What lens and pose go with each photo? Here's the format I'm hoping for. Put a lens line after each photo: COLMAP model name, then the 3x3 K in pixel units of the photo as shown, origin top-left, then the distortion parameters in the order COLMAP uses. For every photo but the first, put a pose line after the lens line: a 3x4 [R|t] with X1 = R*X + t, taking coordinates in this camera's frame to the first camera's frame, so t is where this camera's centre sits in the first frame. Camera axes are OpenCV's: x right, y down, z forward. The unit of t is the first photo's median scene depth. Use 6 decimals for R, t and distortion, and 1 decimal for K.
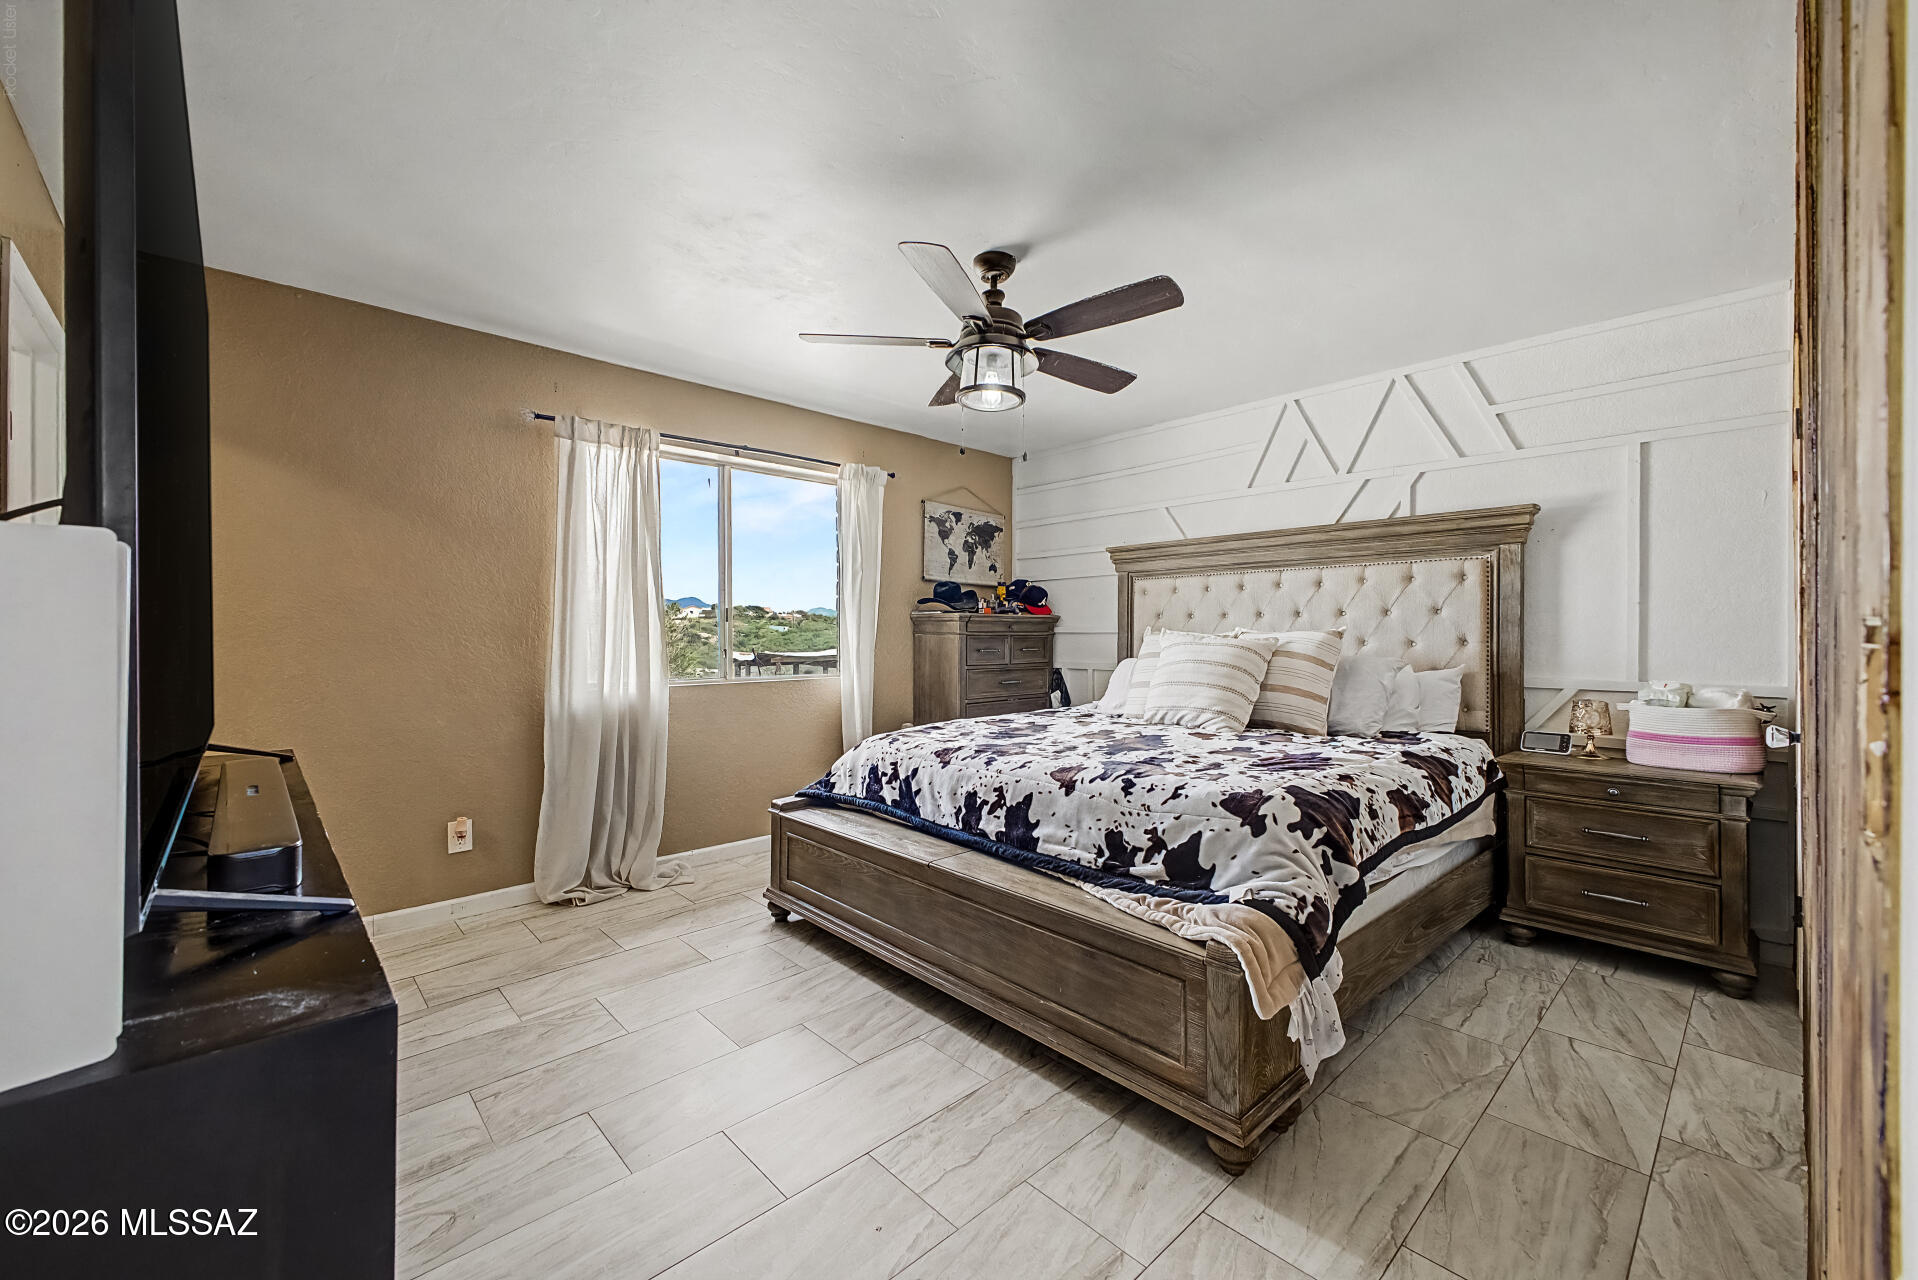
lens RADIAL K [[771.9, 0, 961.4], [0, 771.9, 642.3], [0, 0, 1]] dist [-0.000940, -0.000141]
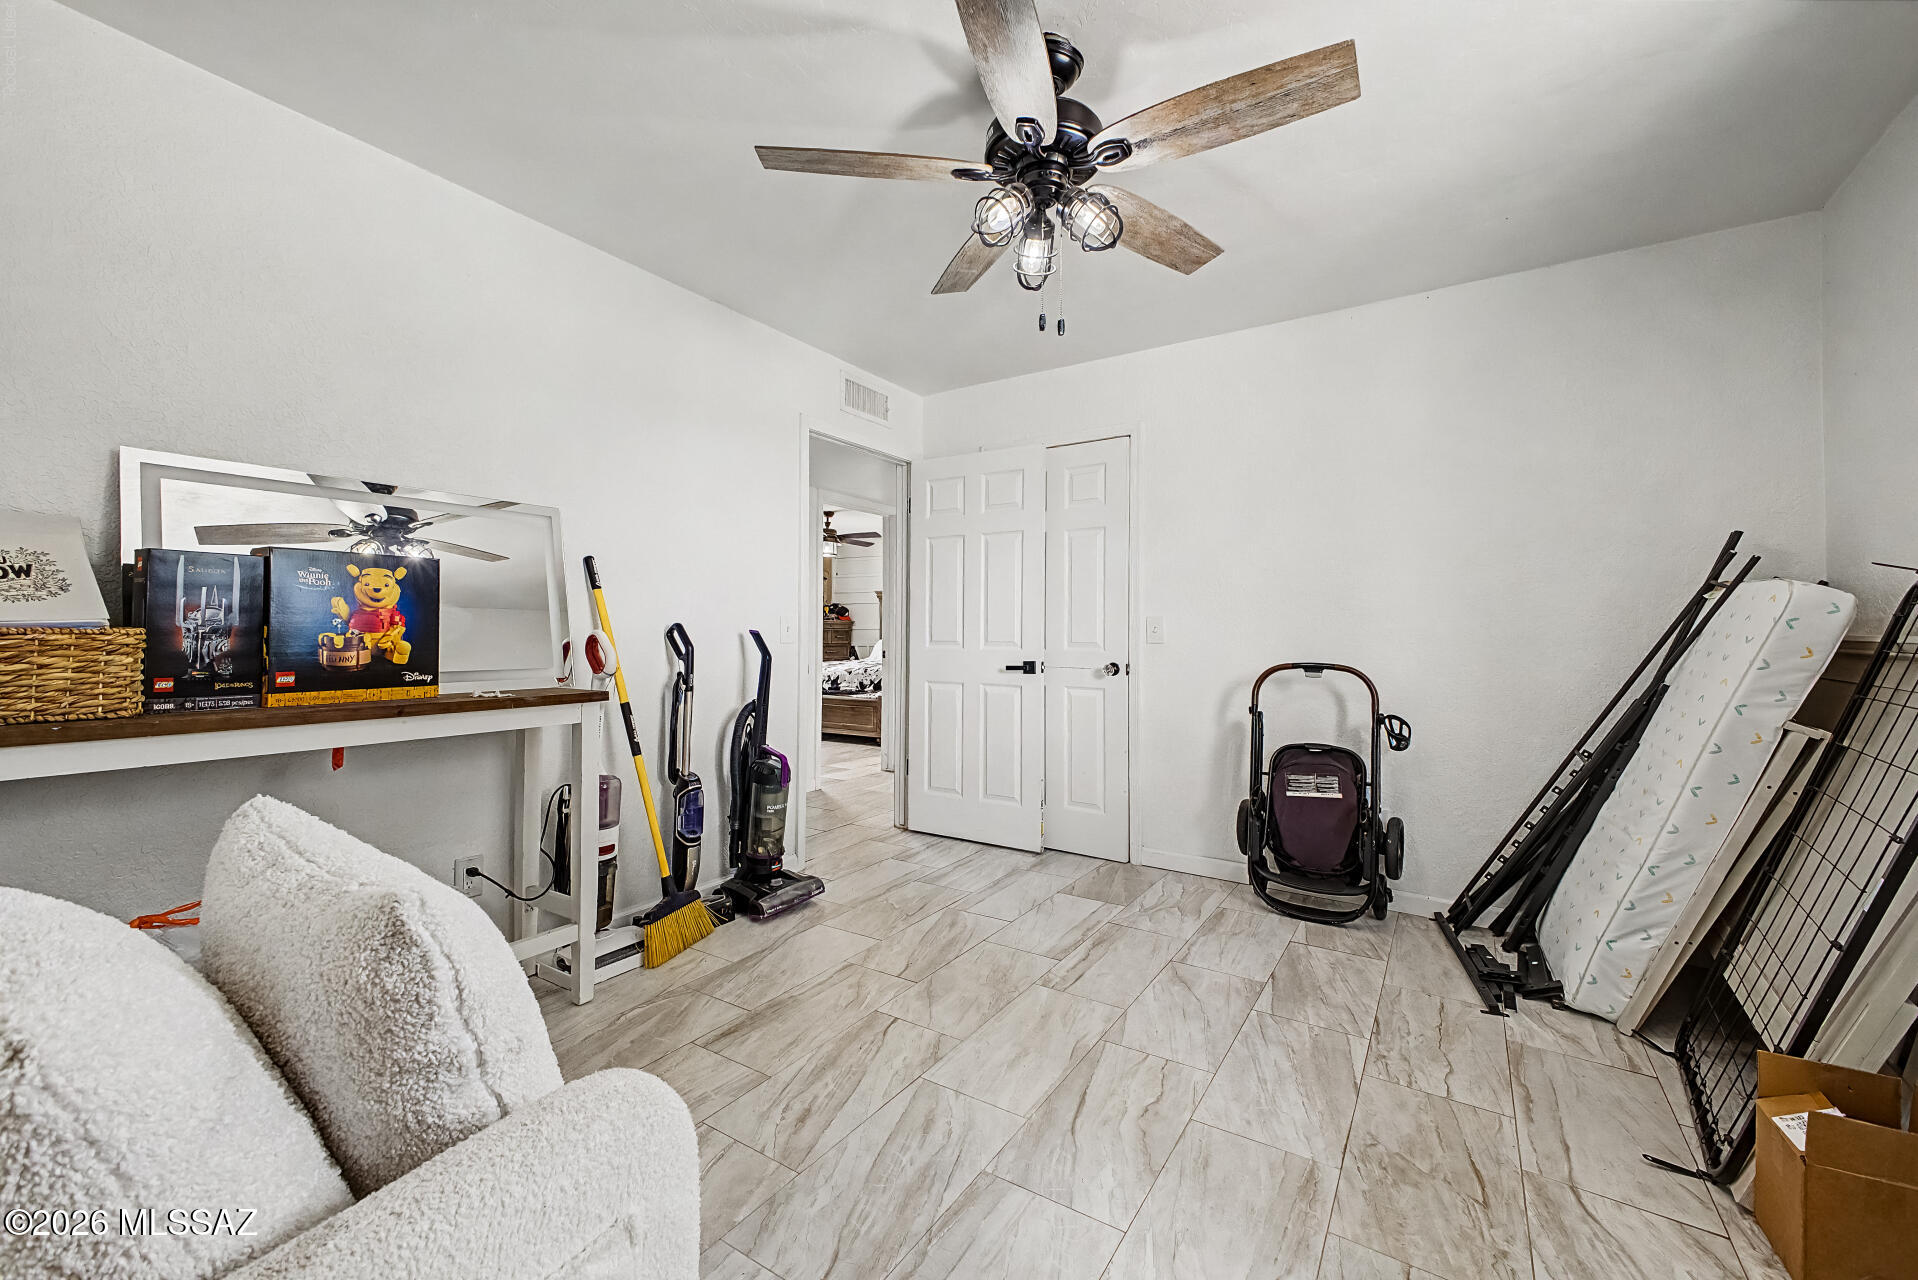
lens RADIAL K [[771.9, 0, 961.2], [0, 771.9, 639.1], [0, 0, 1]] dist [-0.000940, -0.000141]
pose [[0.971899, 0.001025, 0.235397, -0.098934], [0.000259, 0.999985, -0.005424, 0.030893], [-0.235399, 0.005333, 0.971884, -1.296181]]
